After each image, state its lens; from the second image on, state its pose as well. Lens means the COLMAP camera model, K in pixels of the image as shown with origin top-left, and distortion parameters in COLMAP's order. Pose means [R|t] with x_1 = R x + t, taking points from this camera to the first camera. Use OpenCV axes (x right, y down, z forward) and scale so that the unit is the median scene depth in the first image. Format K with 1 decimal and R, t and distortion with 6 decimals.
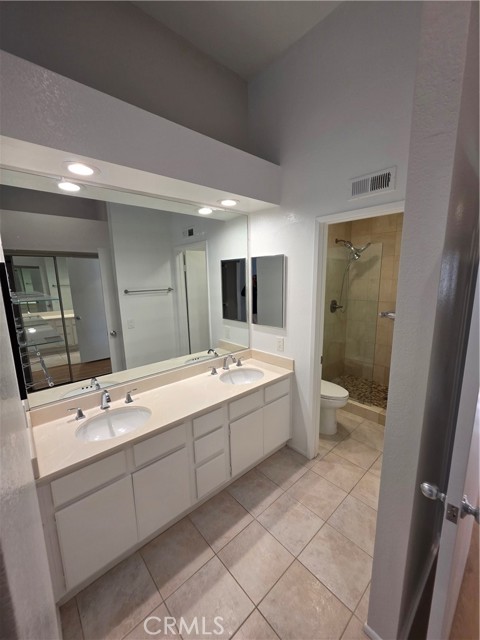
lens RADIAL K [[255.5, 0, 234.6], [0, 255.5, 322.2], [0, 0, 1]] dist [0.000074, 0.000078]
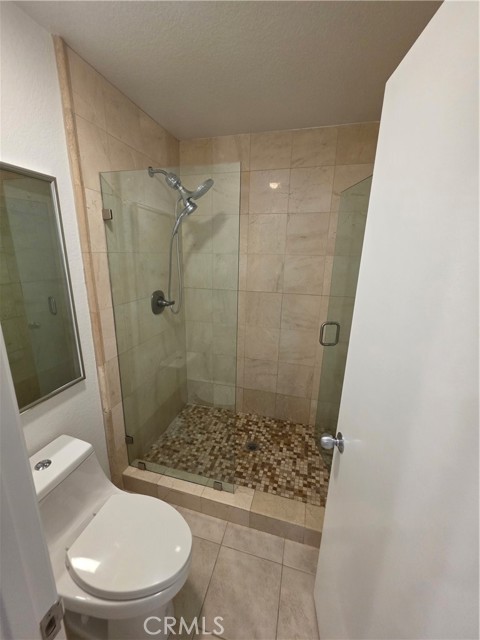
lens RADIAL K [[255.5, 0, 237.2], [0, 255.5, 321.1], [0, 0, 1]] dist [0.000074, 0.000078]
pose [[0.831699, -0.106089, 0.544996, 0.230078], [0.055860, 0.992584, 0.107970, -0.072656], [-0.552409, -0.059355, 0.831457, 0.463063]]
